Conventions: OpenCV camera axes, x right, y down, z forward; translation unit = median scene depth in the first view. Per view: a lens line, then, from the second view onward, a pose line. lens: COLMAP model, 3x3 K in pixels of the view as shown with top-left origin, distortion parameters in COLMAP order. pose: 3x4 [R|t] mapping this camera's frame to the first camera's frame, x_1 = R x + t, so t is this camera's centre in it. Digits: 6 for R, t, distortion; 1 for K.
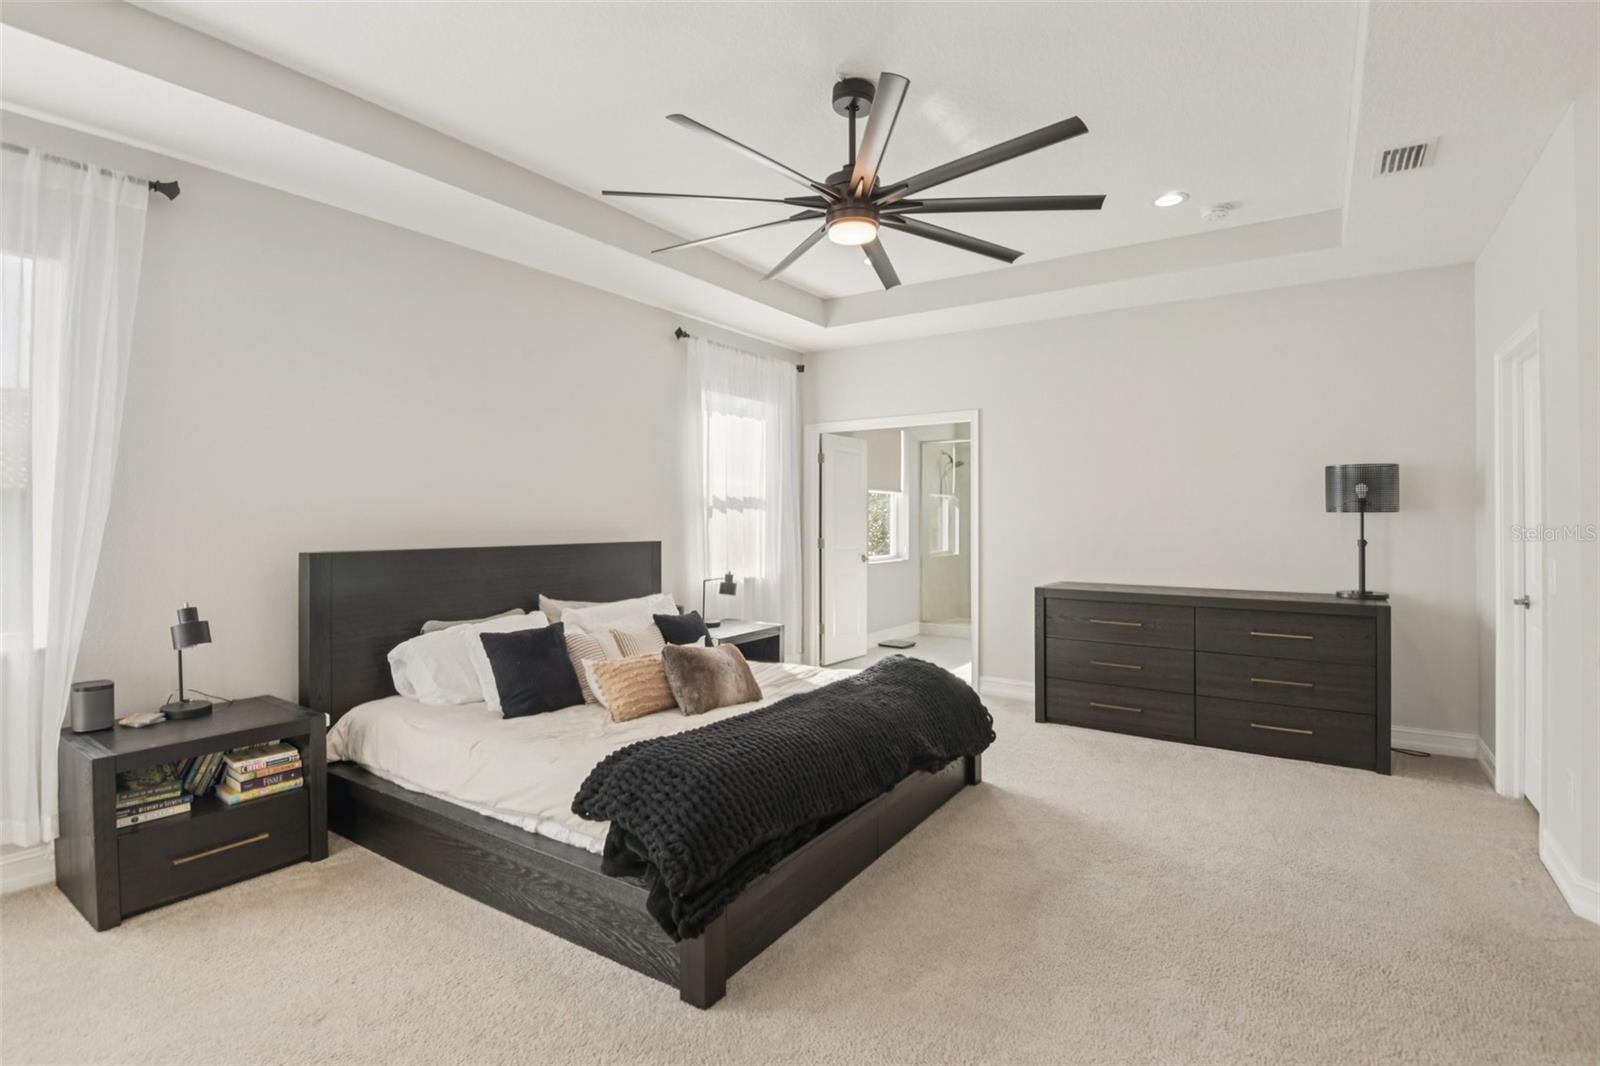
lens RADIAL K [[765.7, 0, 799.8], [0, 765.7, 511.5], [0, 0, 1]] dist [-0.001202, -0.024415]
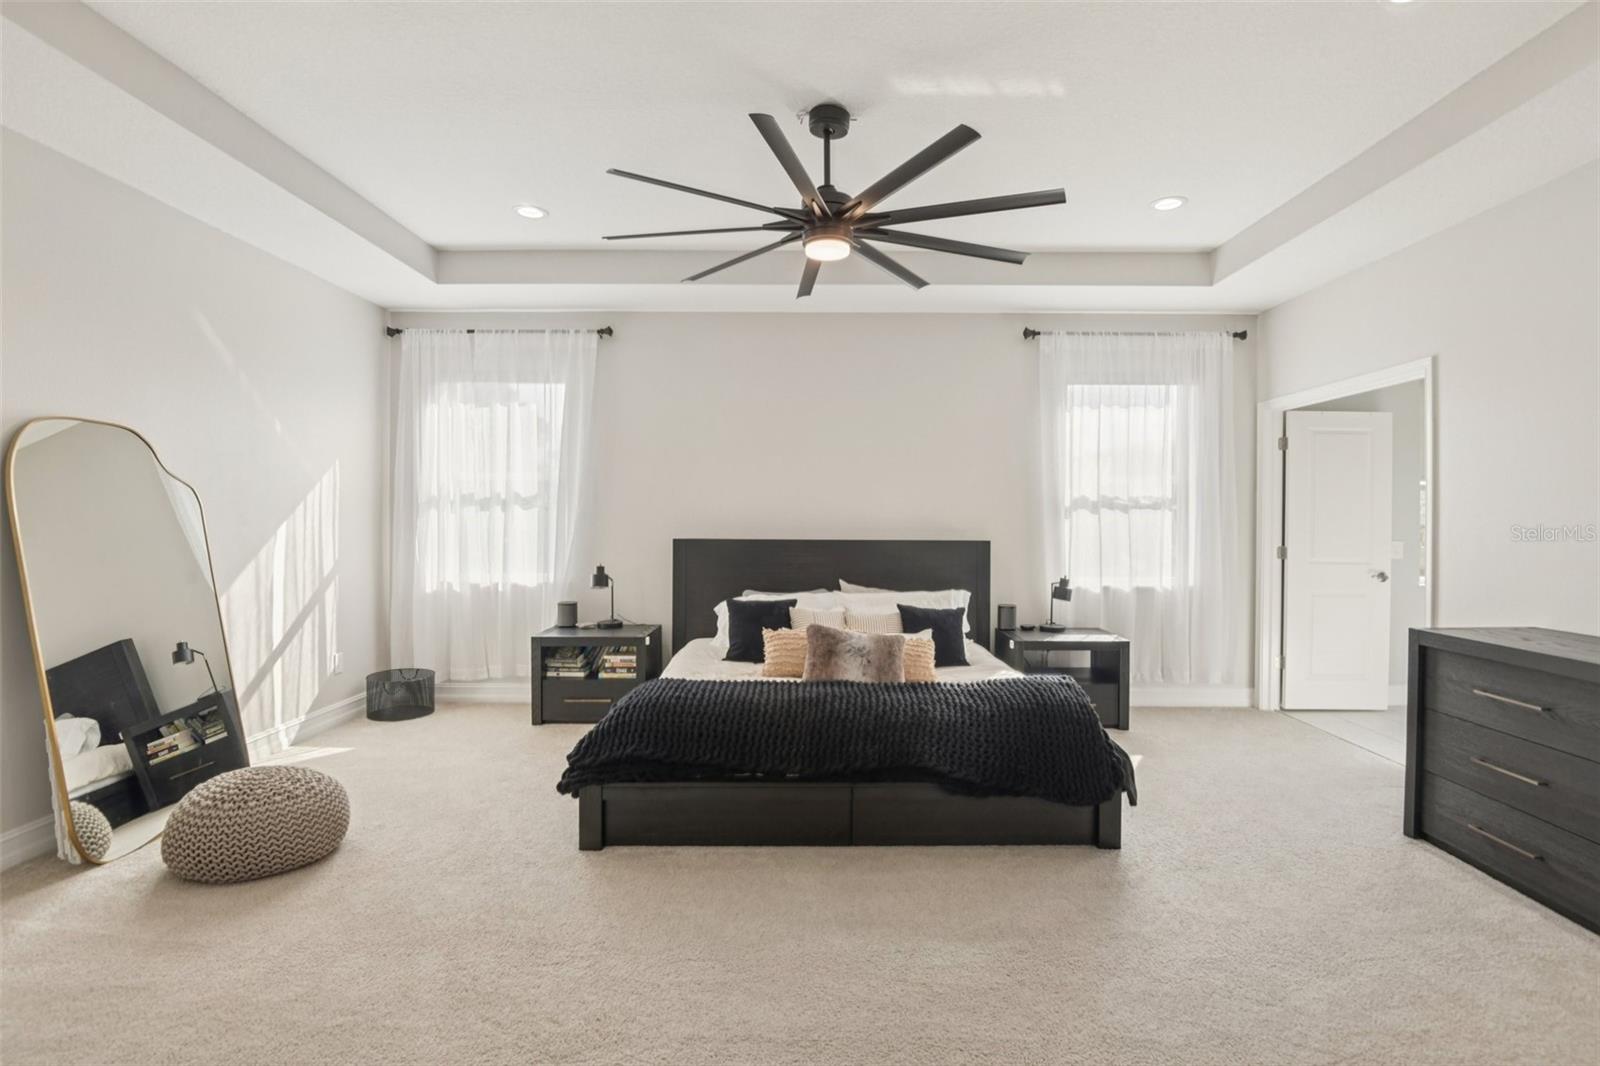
lens RADIAL K [[770.5, 0, 810.8], [0, 770.5, 523.9], [0, 0, 1]] dist [0.002676, -0.023078]
pose [[0.561865, 0.009025, -0.827180, 0.749928], [0.001771, 0.999925, 0.012112, 0.003616], [0.827227, -0.008270, 0.561807, 0.294209]]
